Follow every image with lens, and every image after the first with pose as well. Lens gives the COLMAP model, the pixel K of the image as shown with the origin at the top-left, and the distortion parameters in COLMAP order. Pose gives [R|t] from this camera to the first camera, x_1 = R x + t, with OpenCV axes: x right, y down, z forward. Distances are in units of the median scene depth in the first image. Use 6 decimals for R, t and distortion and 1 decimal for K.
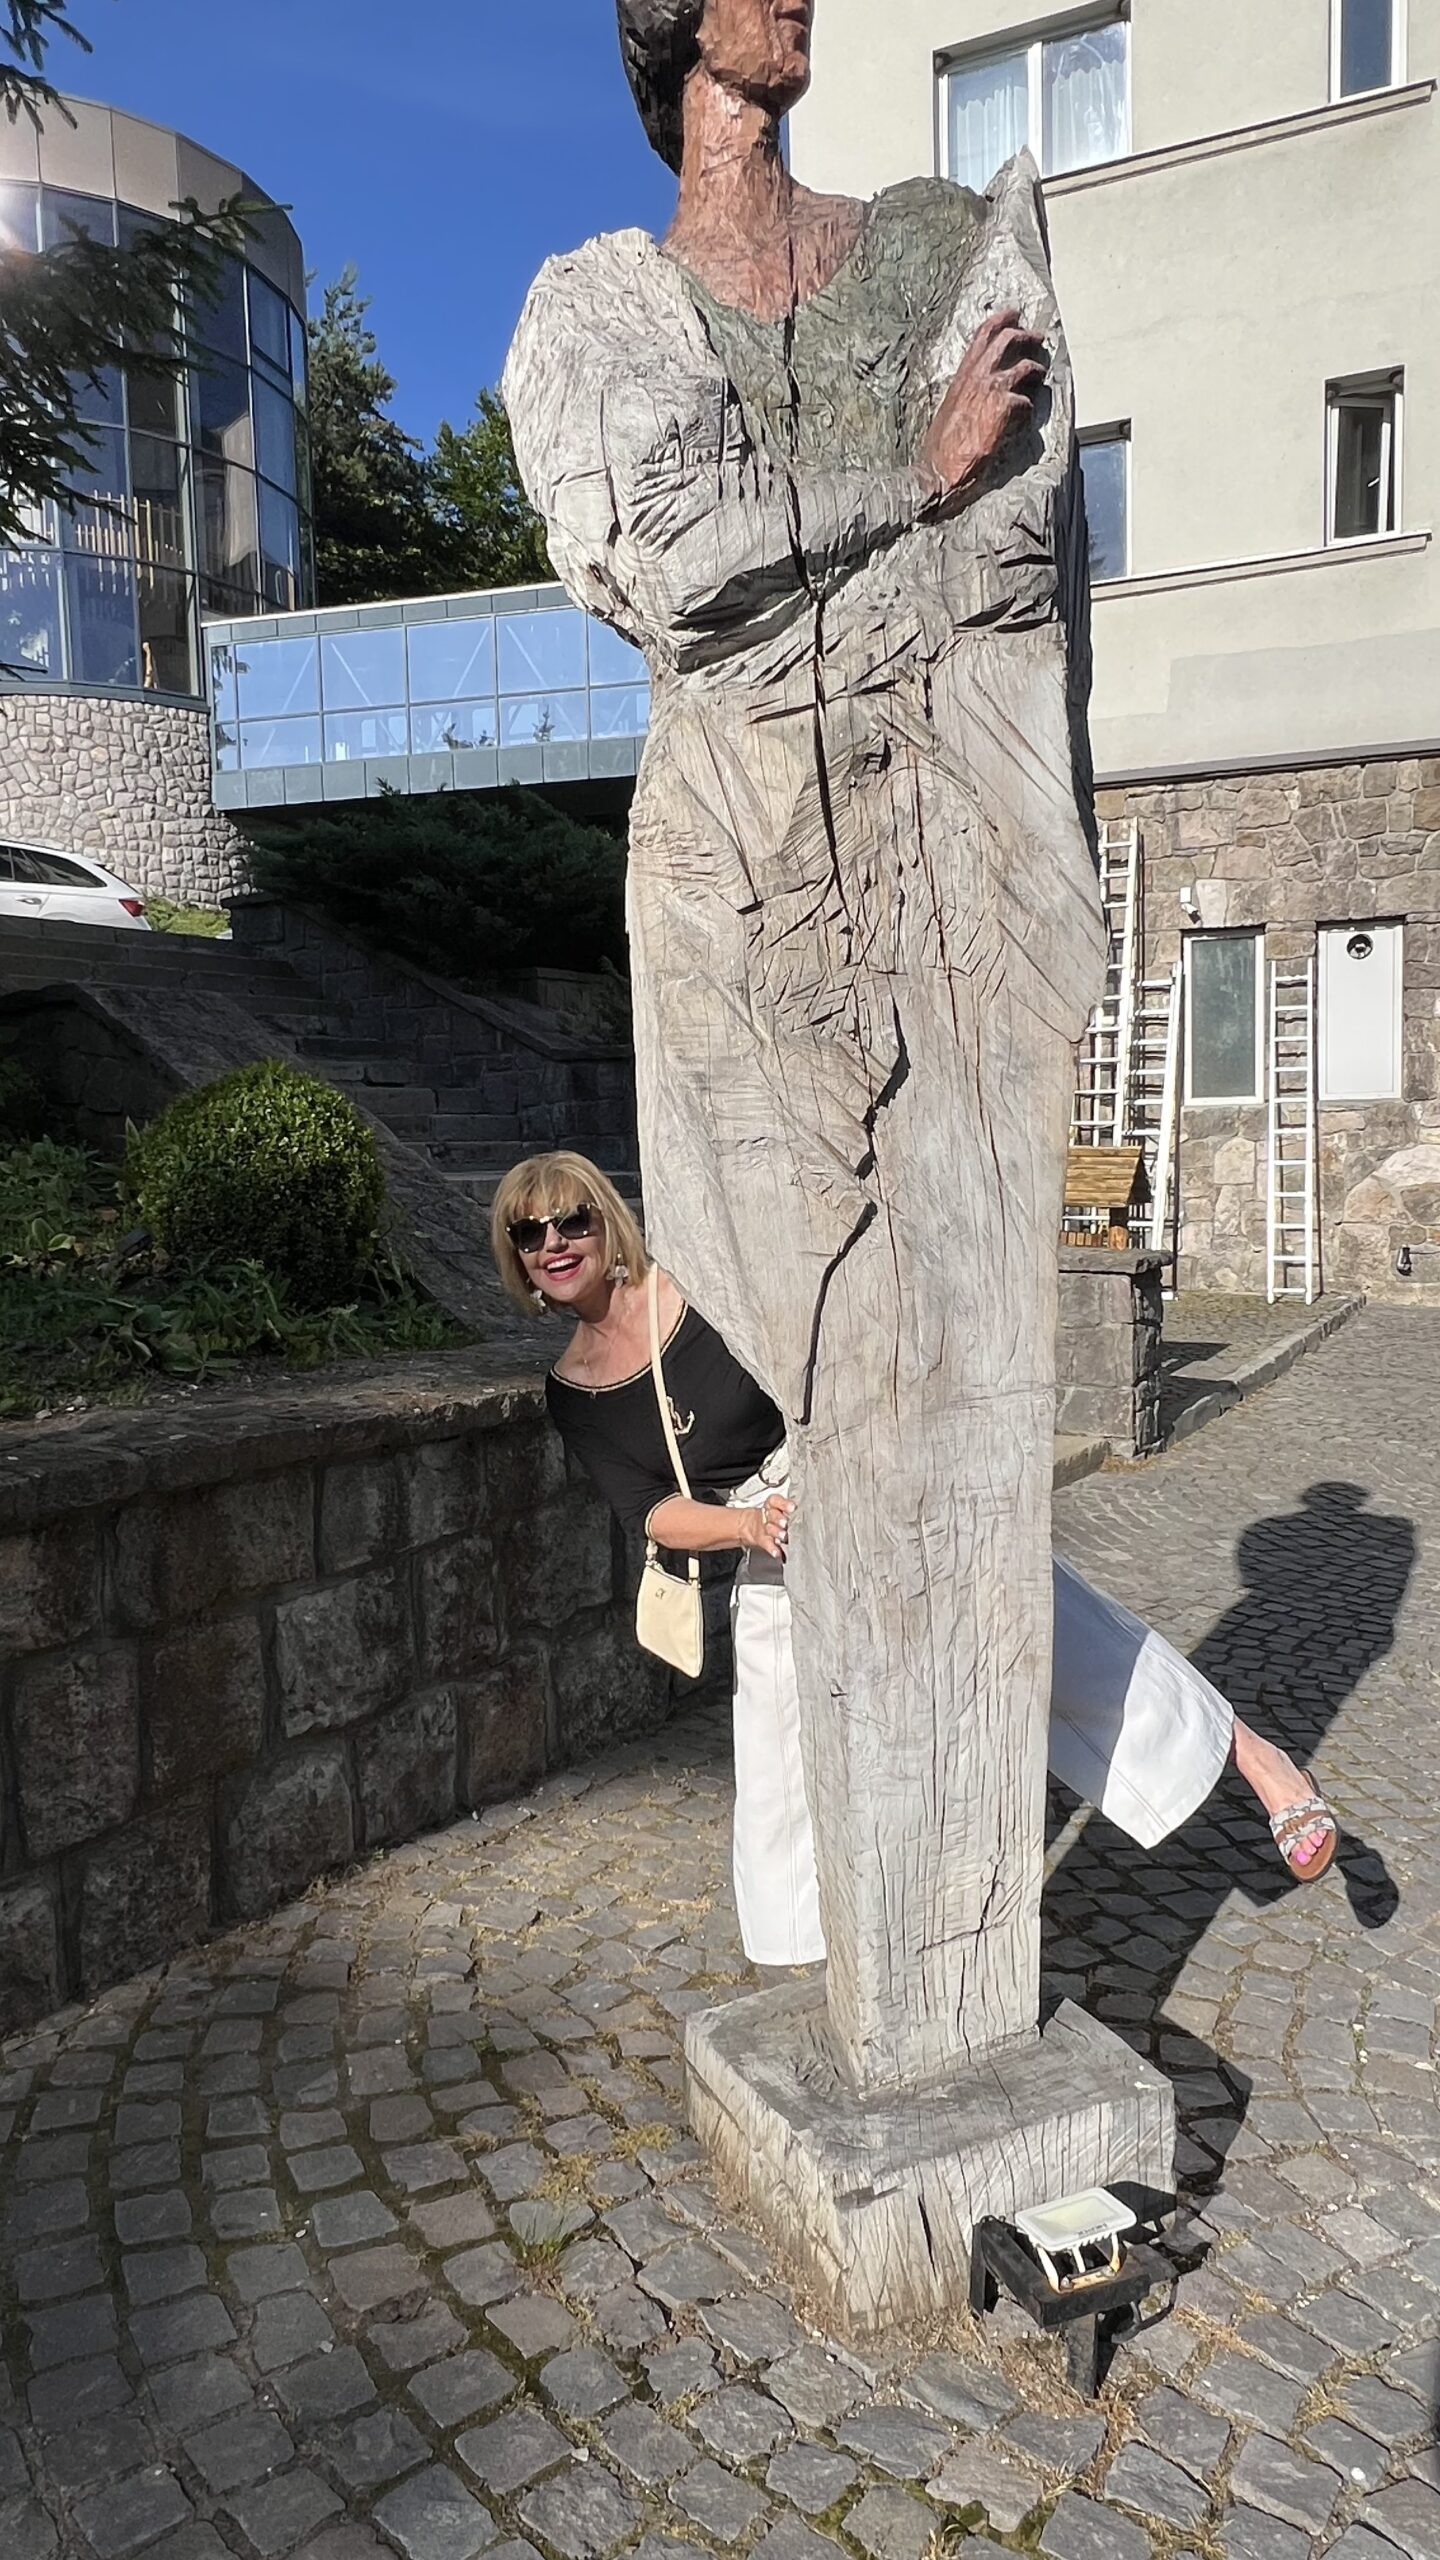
lens RADIAL K [[1513.7, 0, 720.0], [0, 1513.7, 1285.6], [0, 0, 1]] dist [-0.000798, 0.000113]
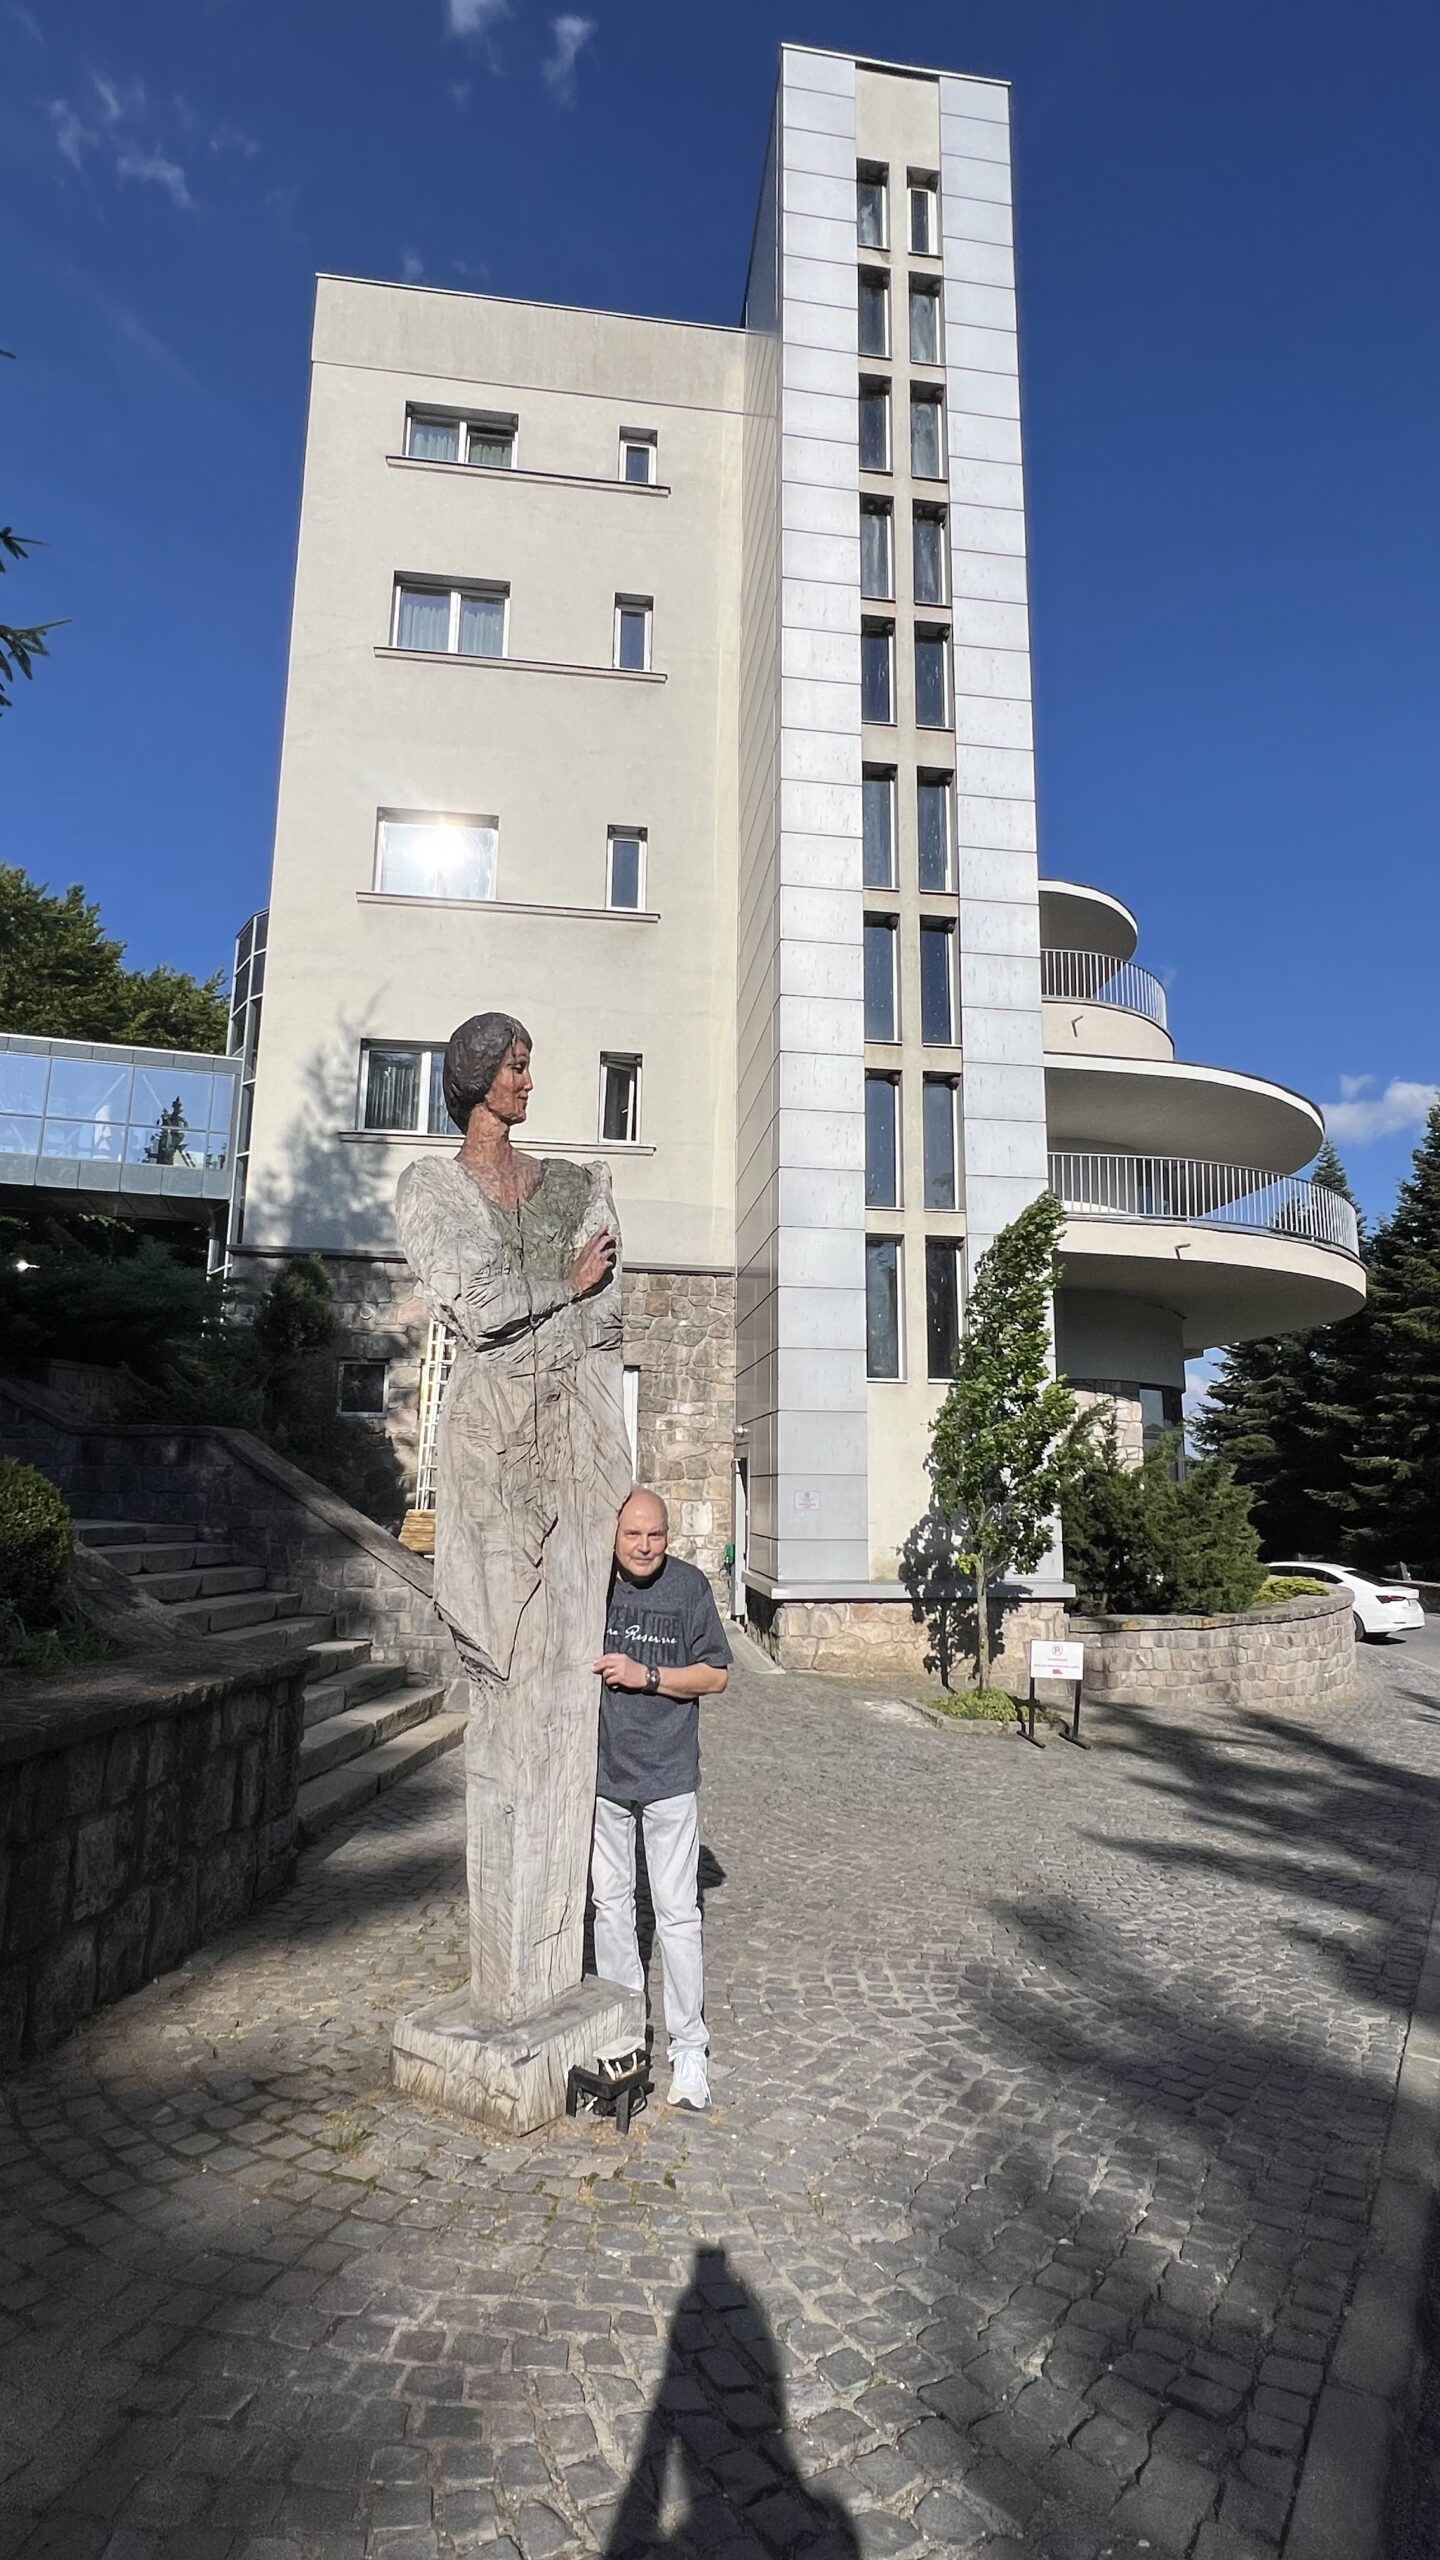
lens RADIAL K [[1196.1, 0, 715.4], [0, 1196.1, 1278.2], [0, 0, 1]] dist [-0.002586, -0.000141]
pose [[0.869476, 0.122050, 0.478659, -0.567149], [0.008010, 0.965385, -0.260707, -0.018155], [-0.493910, 0.230513, 0.838401, -0.738340]]
